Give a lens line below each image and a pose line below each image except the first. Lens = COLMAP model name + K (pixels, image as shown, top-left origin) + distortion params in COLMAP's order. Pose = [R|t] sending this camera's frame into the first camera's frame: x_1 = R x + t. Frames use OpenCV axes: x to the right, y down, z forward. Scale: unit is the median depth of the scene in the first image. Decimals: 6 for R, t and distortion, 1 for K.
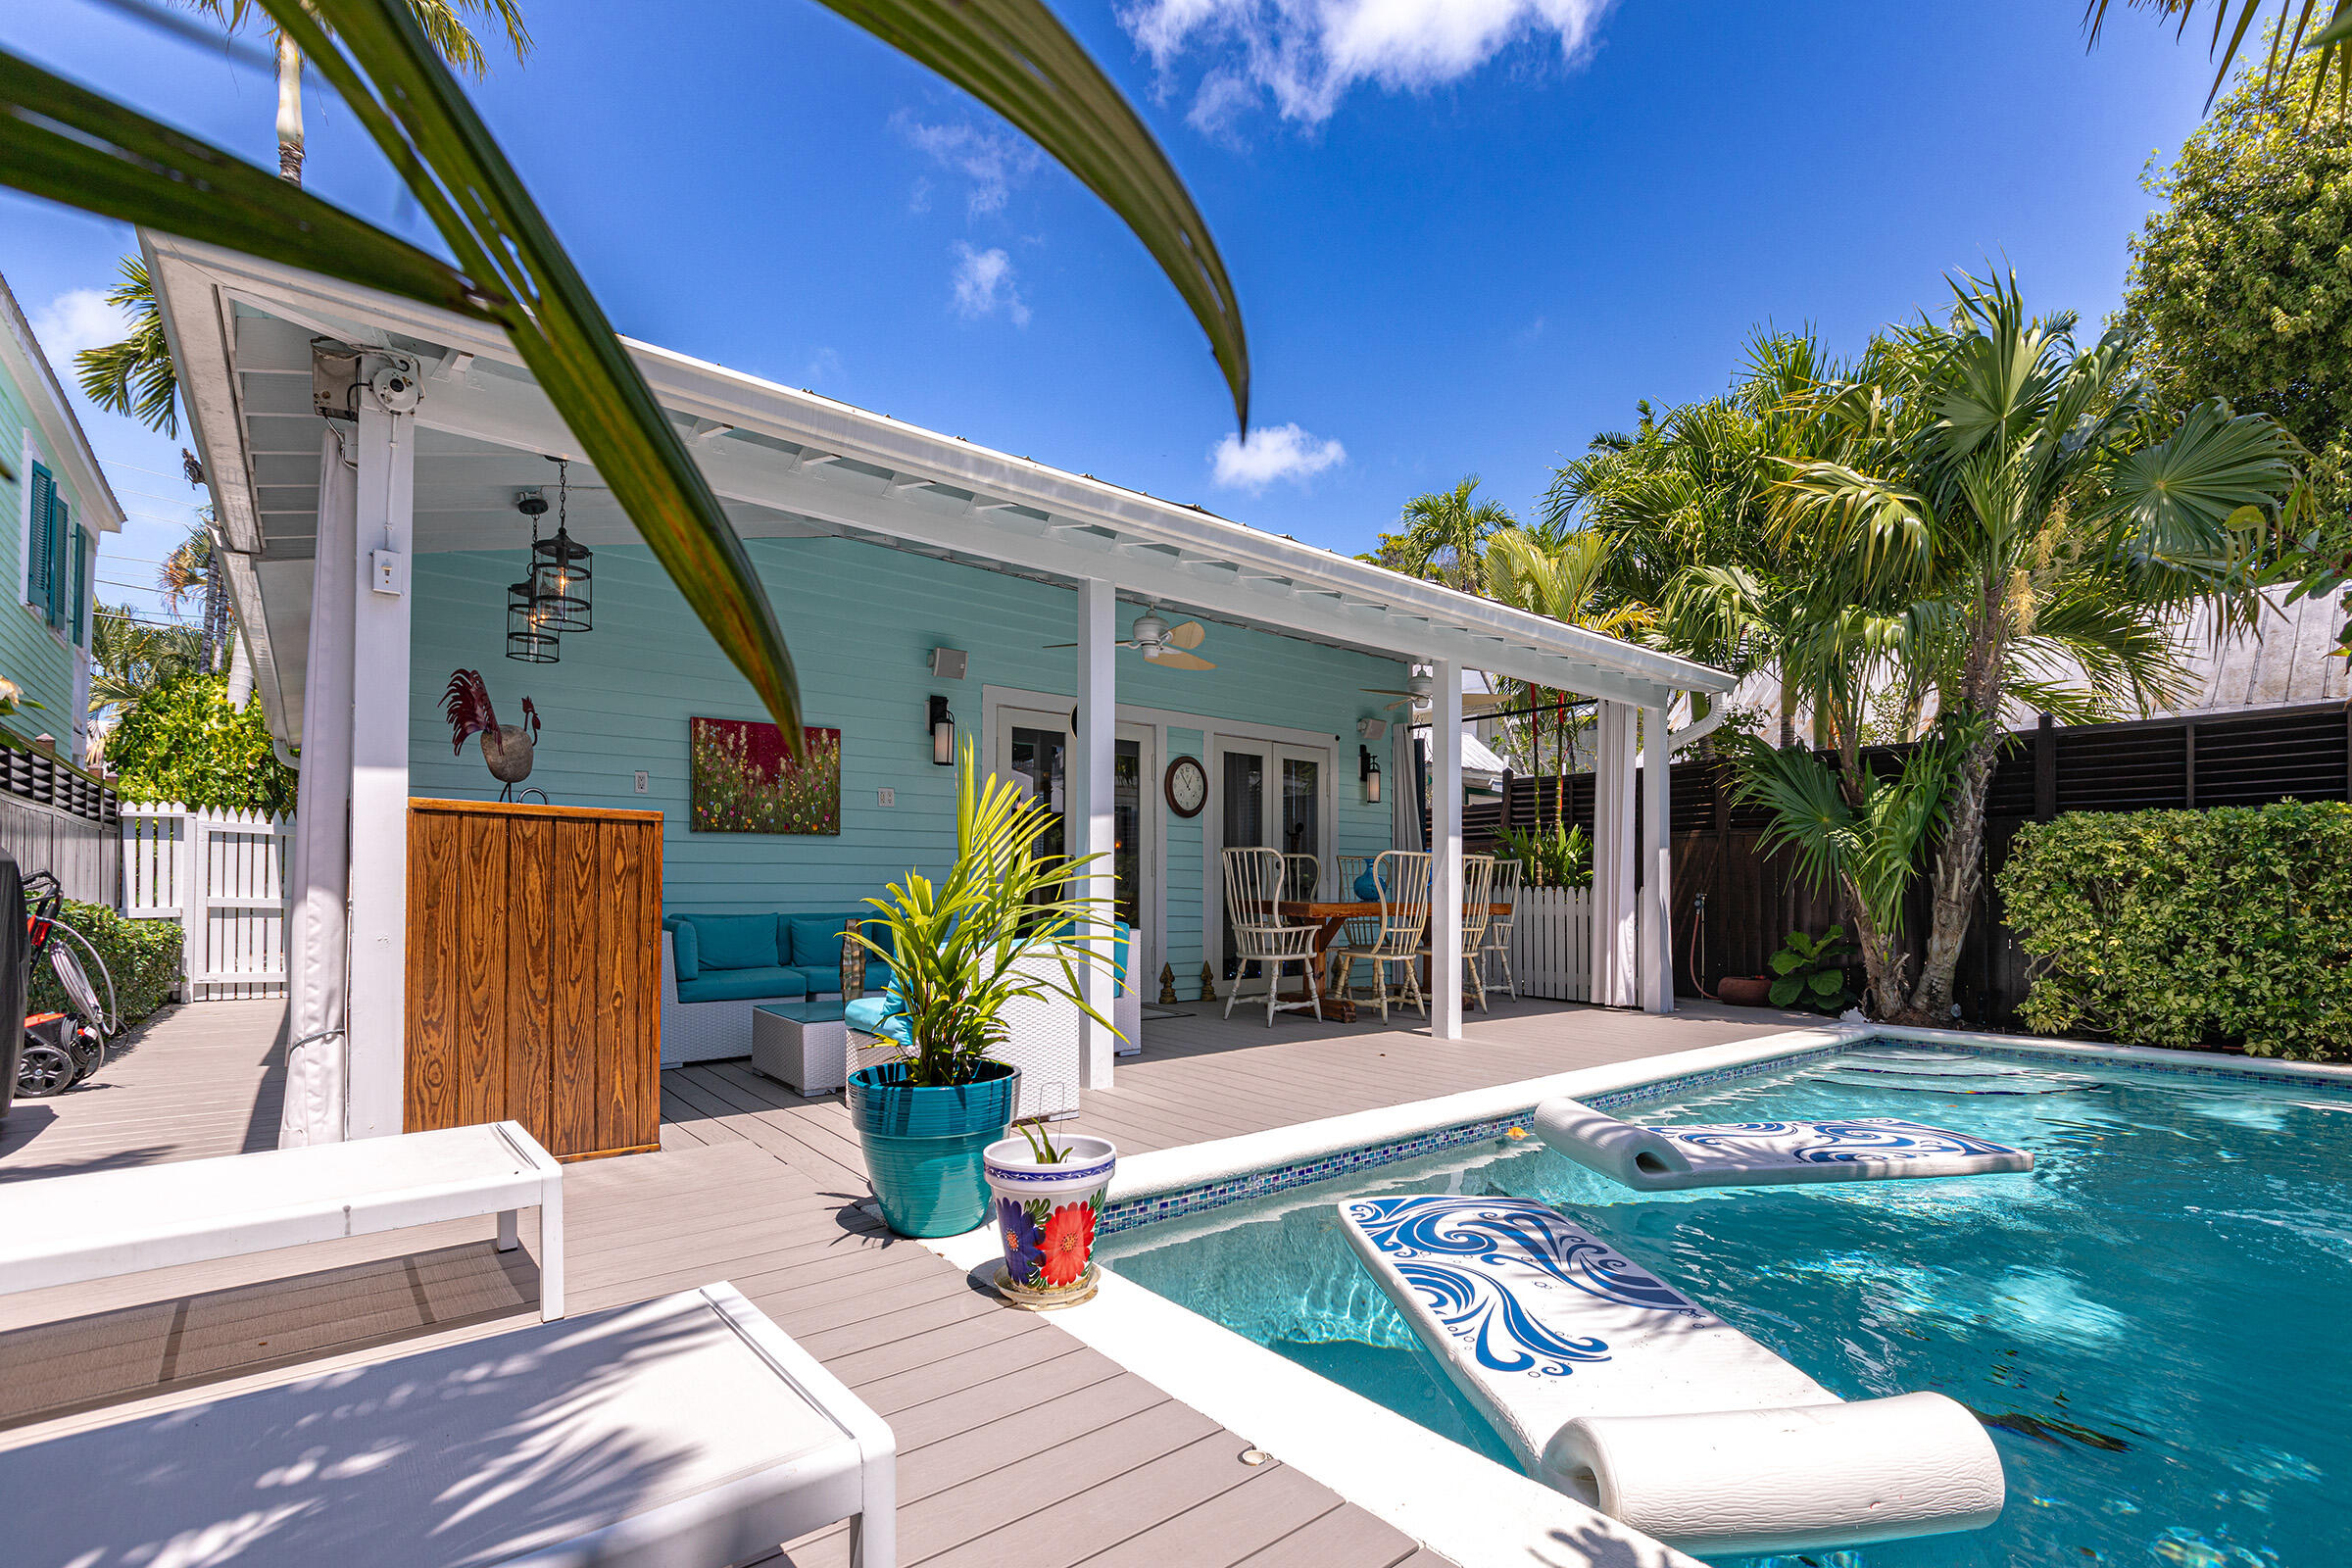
lens RADIAL K [[1030.1, 0, 1166.5], [0, 1030.1, 919.1], [0, 0, 1]] dist [-0.001237, -0.001299]
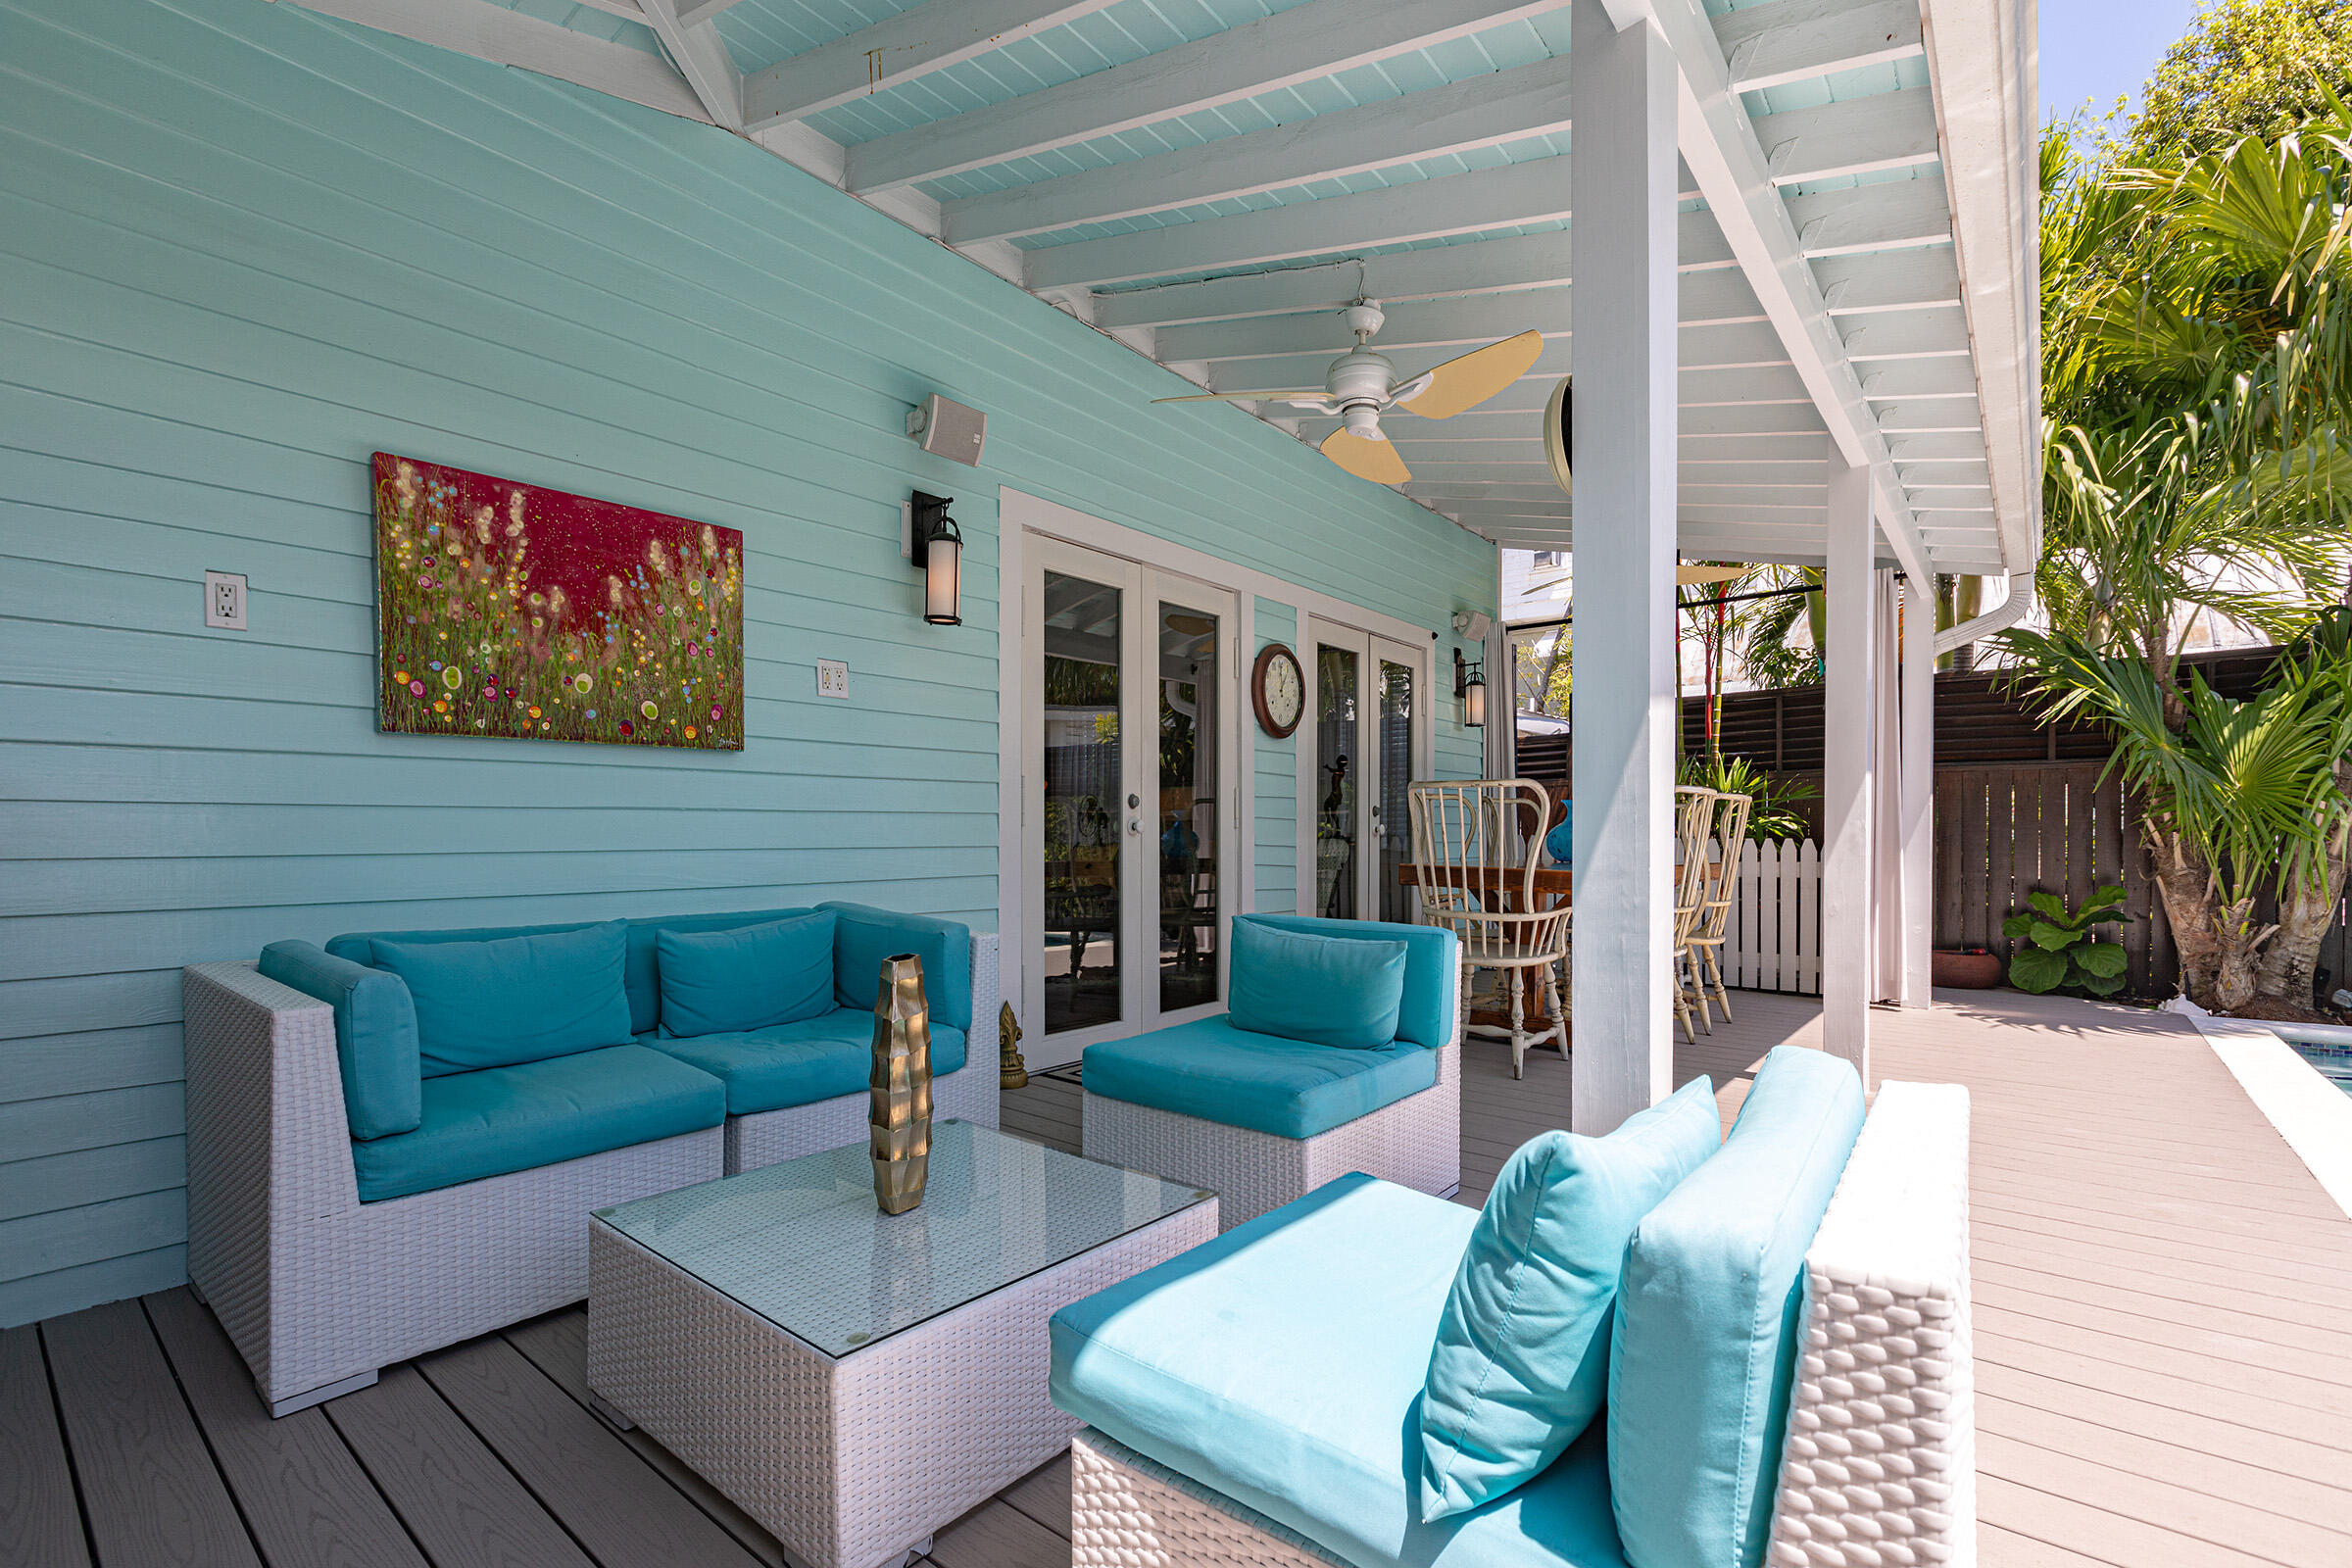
lens RADIAL K [[1034.0, 0, 1245.4], [0, 1034.0, 869.8], [0, 0, 1]] dist [0.020489, 0.000119]
pose [[0.961533, -0.016910, 0.274169, -0.243048], [0.016345, 0.999857, 0.004348, -0.024450], [-0.274203, 0.000301, 0.961672, 0.497507]]
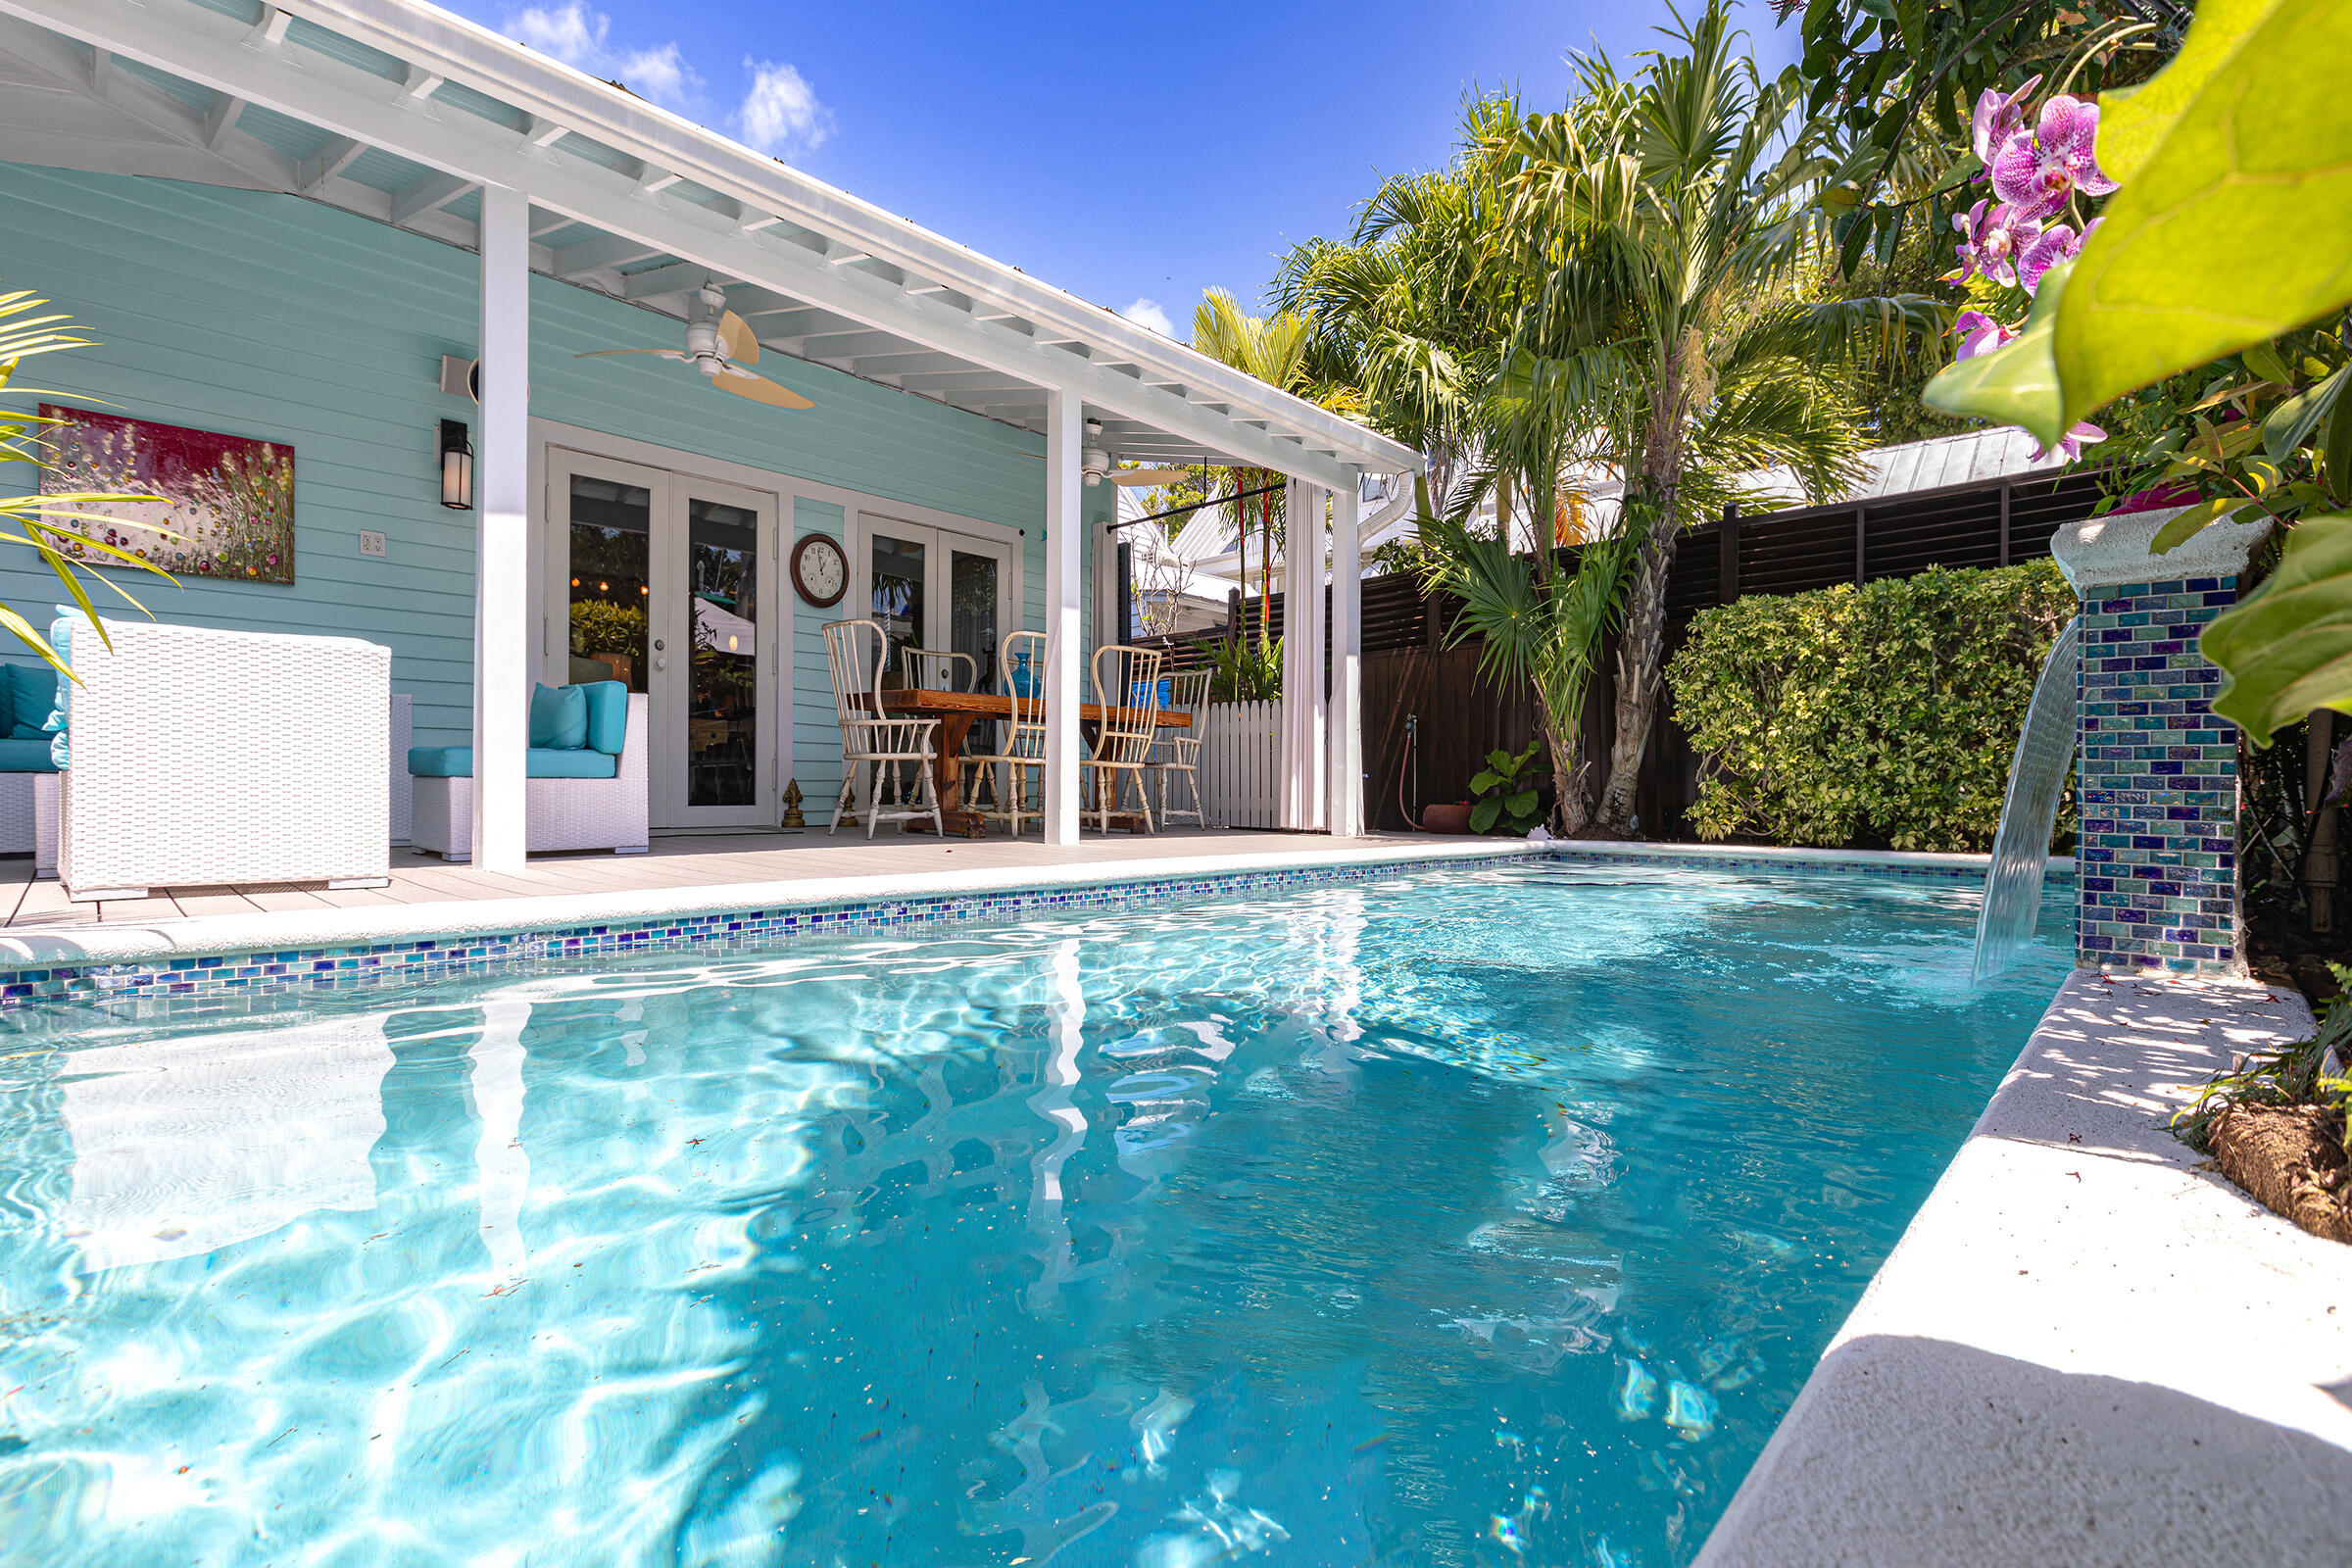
lens RADIAL K [[1071.0, 0, 1163.4], [0, 1071.0, 826.0], [0, 0, 1]] dist [-0.001206, -0.000674]
pose [[0.990130, 0.007852, 0.139930, 0.233782], [-0.008979, 0.999932, 0.007427, 0.094181], [-0.139862, -0.008610, 0.990134, 0.124675]]
